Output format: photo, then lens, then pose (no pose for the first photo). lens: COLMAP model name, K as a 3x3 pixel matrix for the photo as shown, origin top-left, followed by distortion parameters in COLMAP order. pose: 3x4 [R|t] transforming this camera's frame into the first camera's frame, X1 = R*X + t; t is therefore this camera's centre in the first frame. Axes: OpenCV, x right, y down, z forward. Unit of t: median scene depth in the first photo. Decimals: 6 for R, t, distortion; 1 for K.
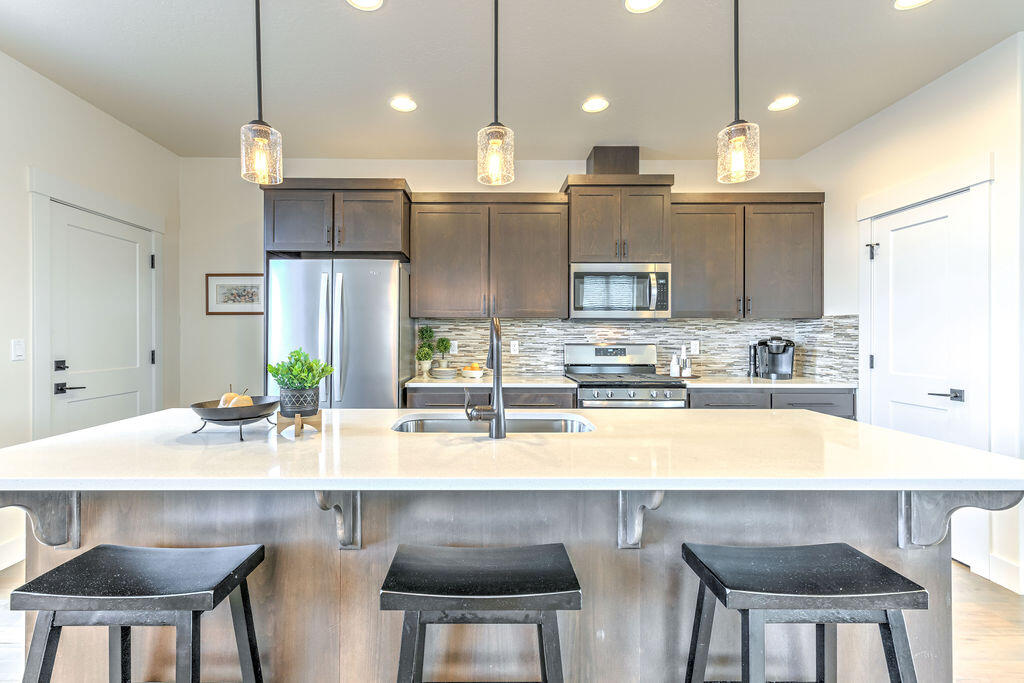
lens RADIAL K [[440.5, 0, 496.9], [0, 440.5, 343.5], [0, 0, 1]] dist [0.009644, -0.000919]
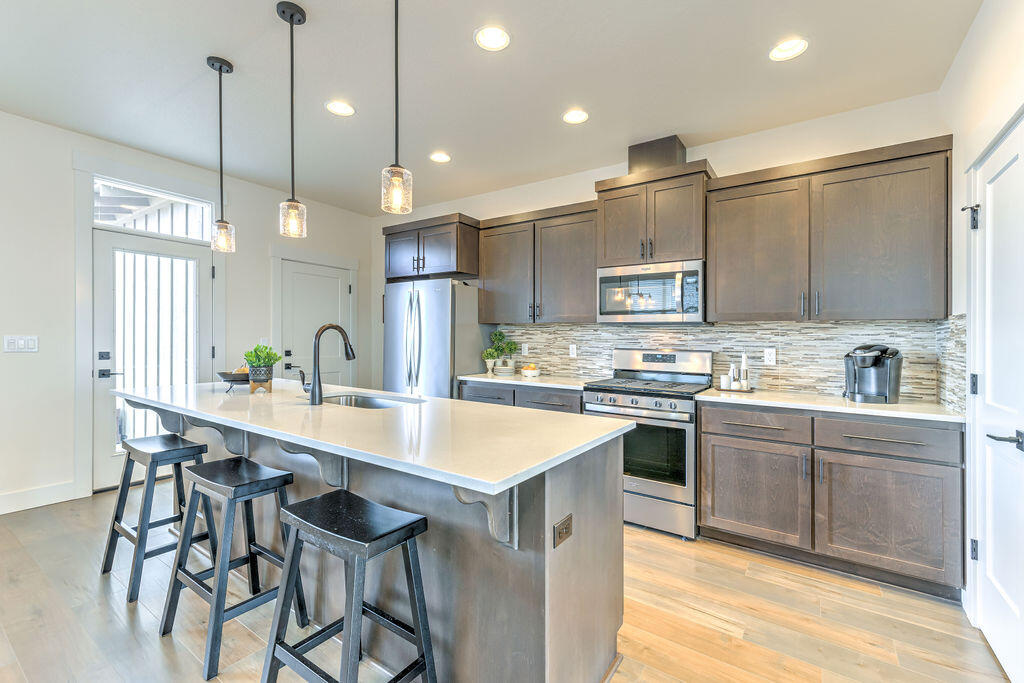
lens RADIAL K [[440.5, 0, 521.7], [0, 440.5, 343.6], [0, 0, 1]] dist [0.009644, -0.000919]
pose [[0.825562, 0.015495, -0.564099, 0.568418], [-0.023147, 0.999711, -0.006415, 0.000865], [0.563837, 0.018353, 0.825682, 0.064873]]
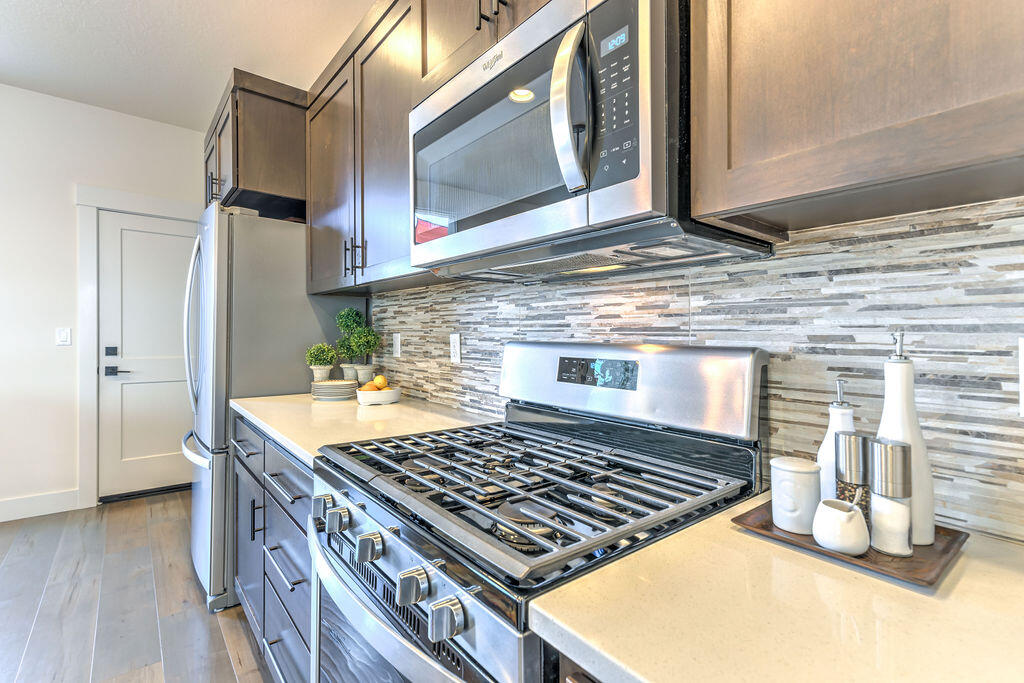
lens RADIAL K [[470.7, 0, 516.9], [0, 470.7, 338.4], [0, 0, 1]] dist [-0.000950, 0.000291]
pose [[0.627334, 0.010273, -0.778683, 0.491710], [-0.026939, 0.999601, -0.008516, 0.001006], [0.778285, 0.026319, 0.627360, 0.792373]]
